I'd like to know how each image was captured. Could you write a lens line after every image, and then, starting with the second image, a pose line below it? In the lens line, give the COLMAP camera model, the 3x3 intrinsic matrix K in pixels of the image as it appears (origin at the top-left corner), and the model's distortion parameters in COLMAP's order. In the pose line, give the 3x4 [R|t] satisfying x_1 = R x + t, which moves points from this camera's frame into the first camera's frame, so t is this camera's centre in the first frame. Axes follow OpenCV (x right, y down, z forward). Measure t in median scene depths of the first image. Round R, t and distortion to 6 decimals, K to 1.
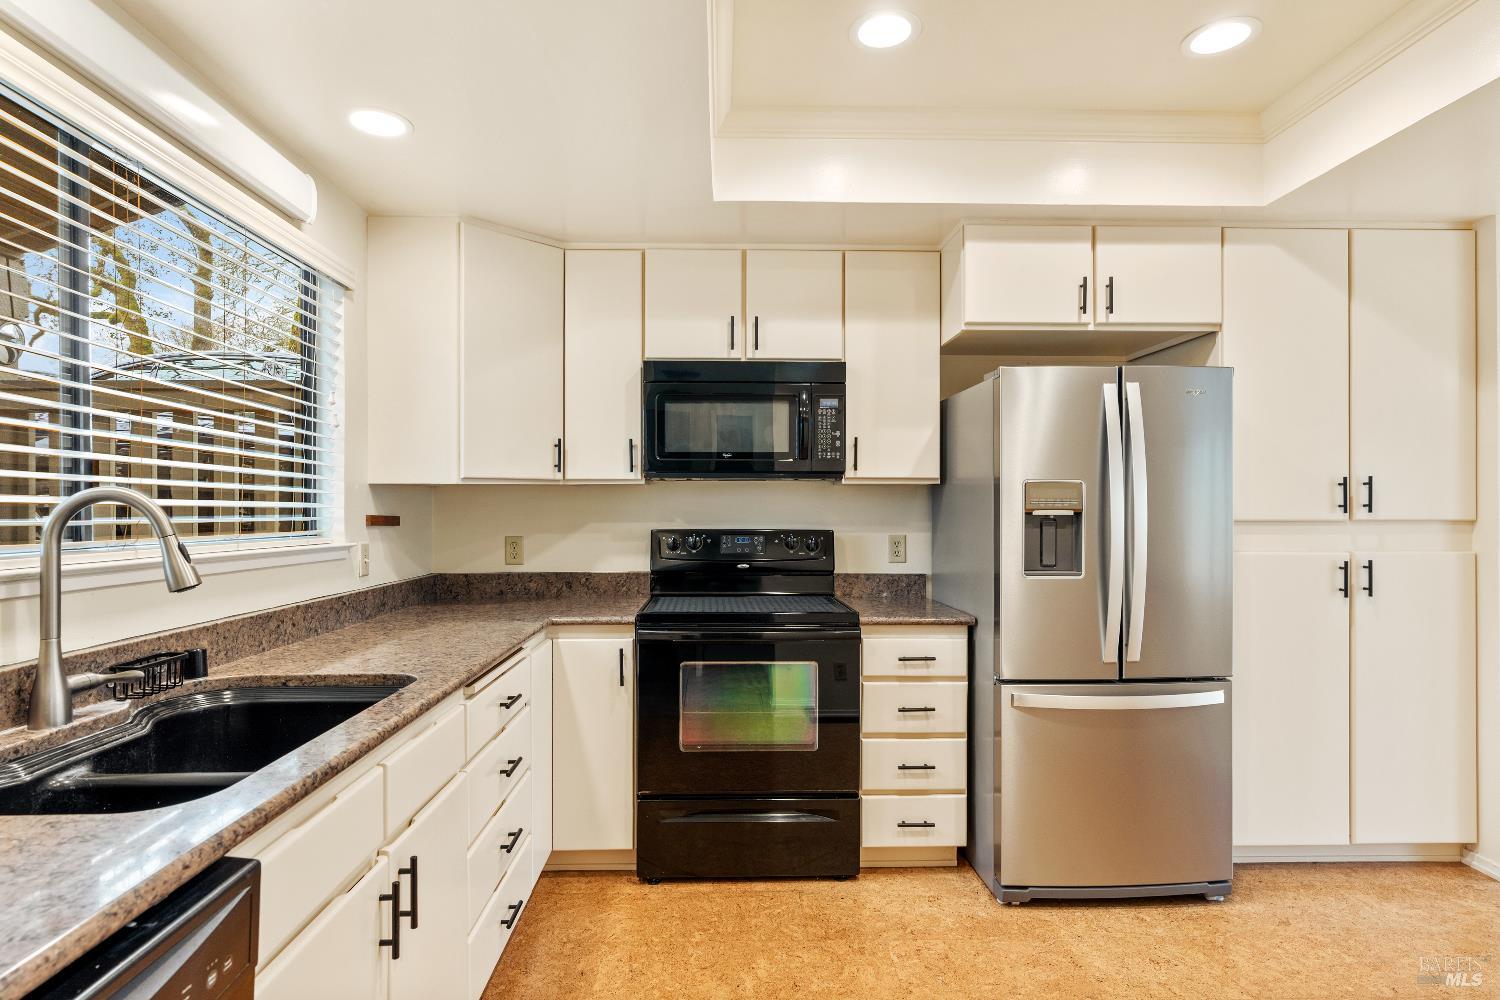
lens RADIAL K [[786.9, 0, 740.4], [0, 786.9, 509.3], [0, 0, 1]] dist [-0.001846, 0.001265]
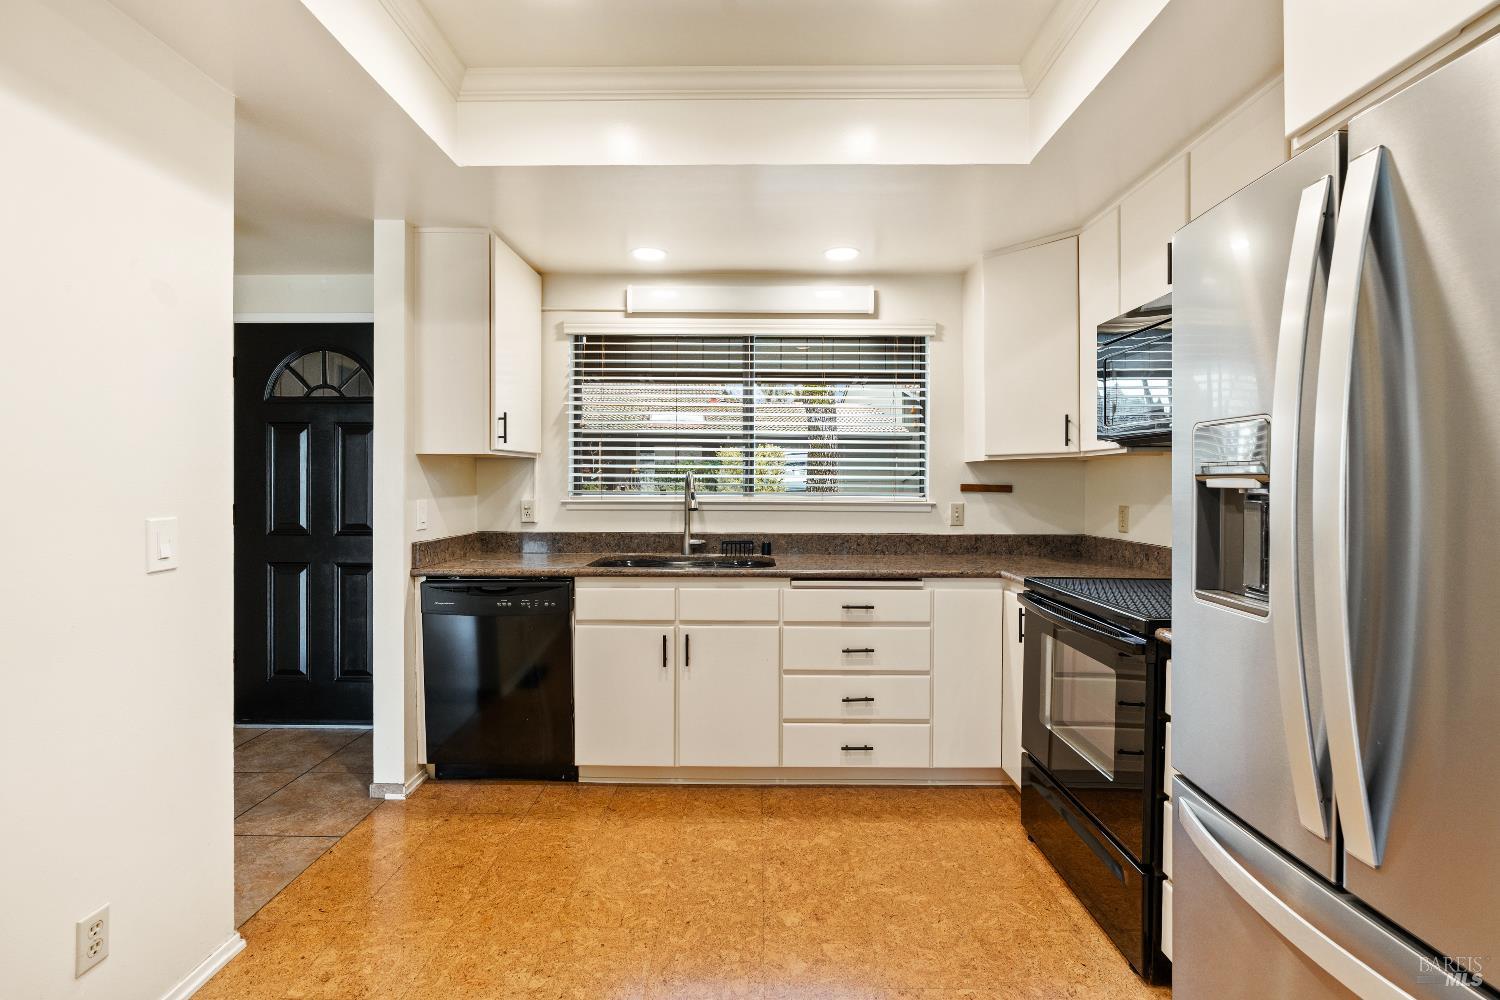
lens RADIAL K [[676.4, 0, 751.3], [0, 676.4, 493.8], [0, 0, 1]] dist [-0.012096, 0.005508]
pose [[-0.034073, 0.017615, -0.999264, 0.766844], [-0.000427, 0.999844, 0.017640, 0.003409], [0.999419, 0.001028, -0.034060, 0.643152]]
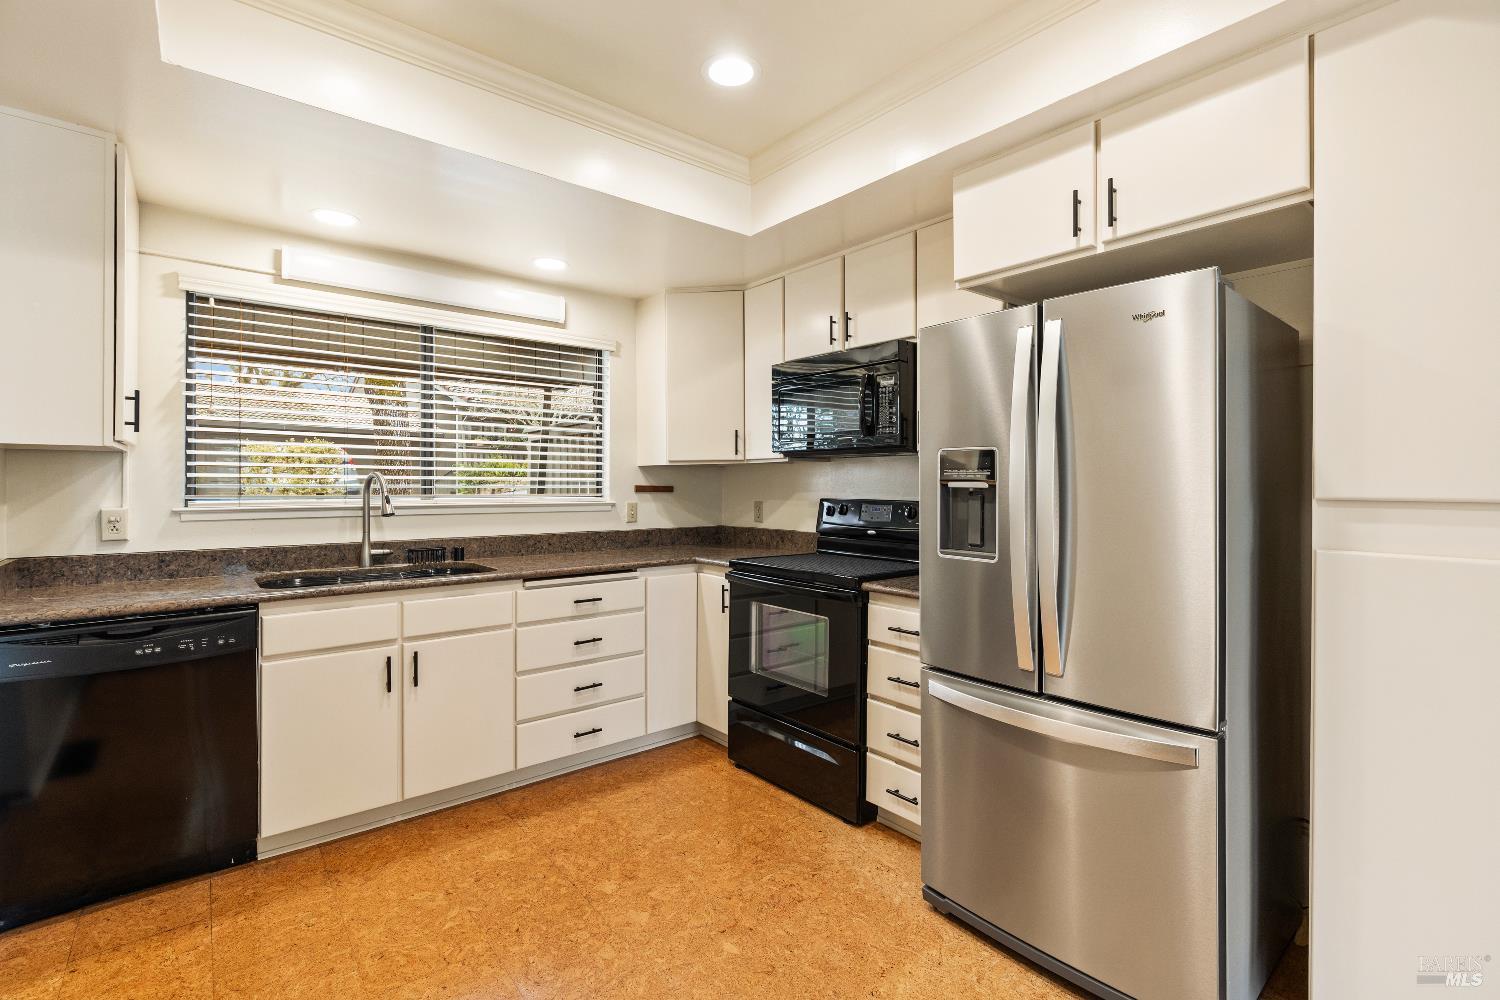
lens RADIAL K [[675.8, 0, 748.4], [0, 675.8, 487.5], [0, 0, 1]] dist [-0.001344, 0.000790]
pose [[0.614251, 0.006352, -0.789085, 0.768183], [0.000037, 0.999967, 0.008079, 0.000439], [0.789110, -0.004992, 0.614231, 0.313331]]
